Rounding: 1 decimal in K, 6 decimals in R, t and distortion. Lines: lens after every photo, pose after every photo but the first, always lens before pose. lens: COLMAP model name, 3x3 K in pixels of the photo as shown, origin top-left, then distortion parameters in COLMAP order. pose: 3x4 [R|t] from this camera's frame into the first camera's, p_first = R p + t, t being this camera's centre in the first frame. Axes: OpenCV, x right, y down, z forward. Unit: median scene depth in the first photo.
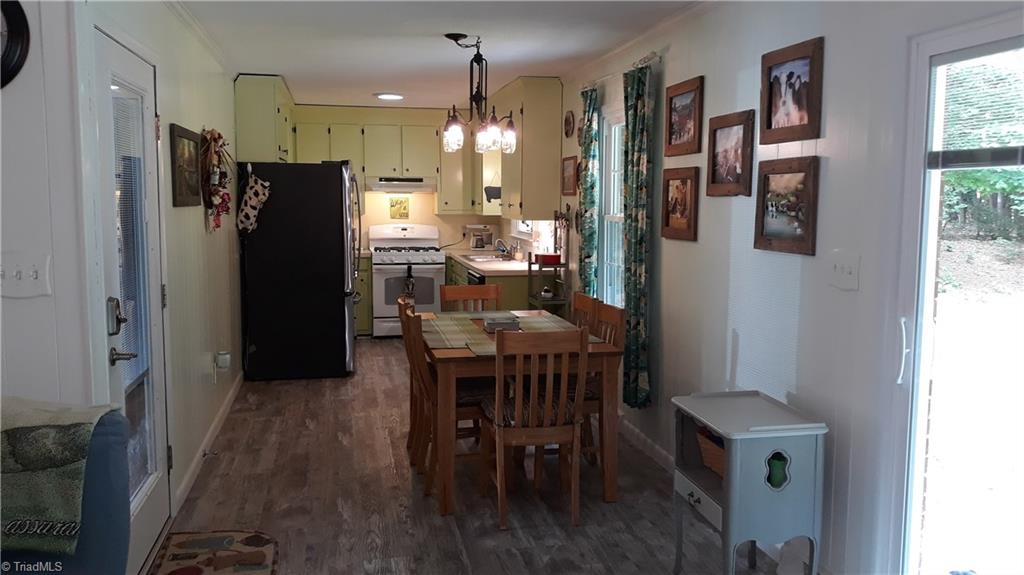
lens RADIAL K [[838.7, 0, 512.0], [0, 838.7, 287.5], [0, 0, 1]] dist [0.159869, -0.481248]
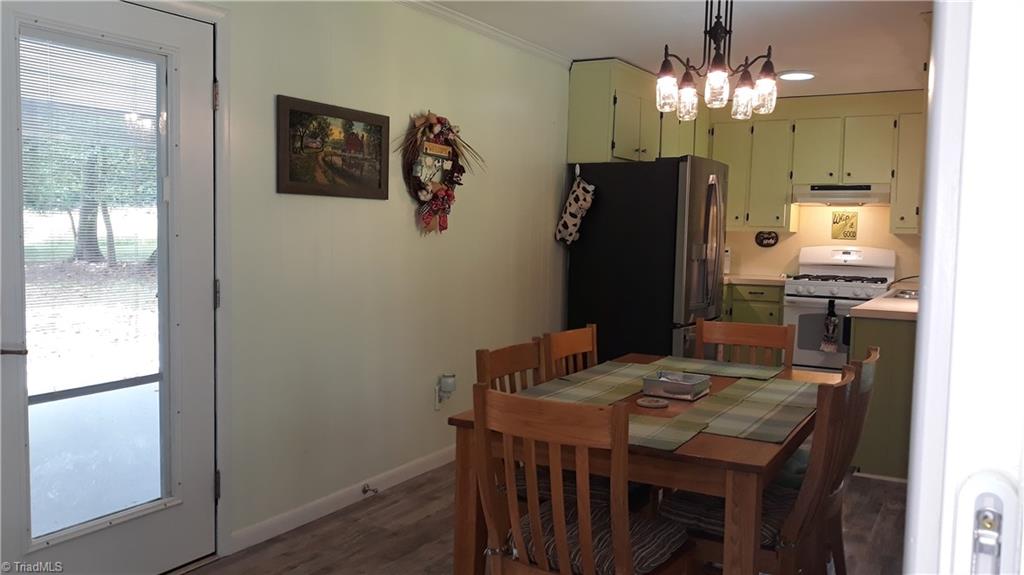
lens RADIAL K [[838.7, 0, 512.0], [0, 838.7, 287.5], [0, 0, 1]] dist [0.159869, -0.481248]
pose [[0.750416, 0.057924, -0.658423, 0.205151], [-0.084701, 0.996367, -0.008881, -0.007670], [0.655516, 0.062434, 0.752596, 0.305652]]
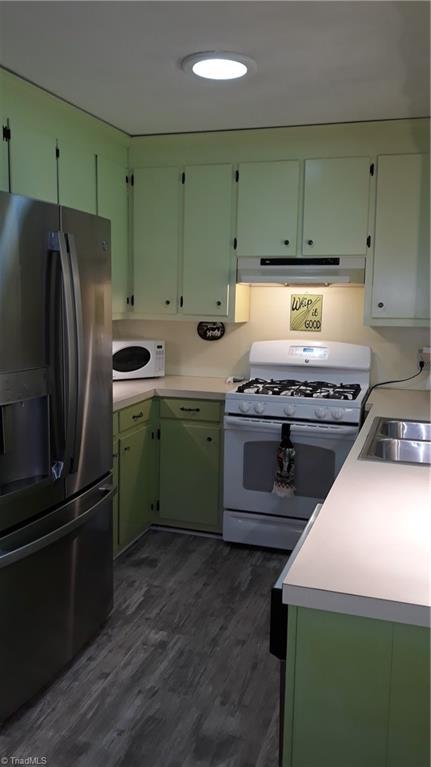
lens RADIAL K [[628.2, 0, 215.5], [0, 628.2, 383.5], [0, 0, 1]] dist [0.159869, -0.481248]
pose [[0.868628, 0.079286, -0.489080, 0.038206], [-0.063556, 0.996789, 0.048713, -0.085188], [0.491372, -0.011230, 0.870877, 0.803282]]
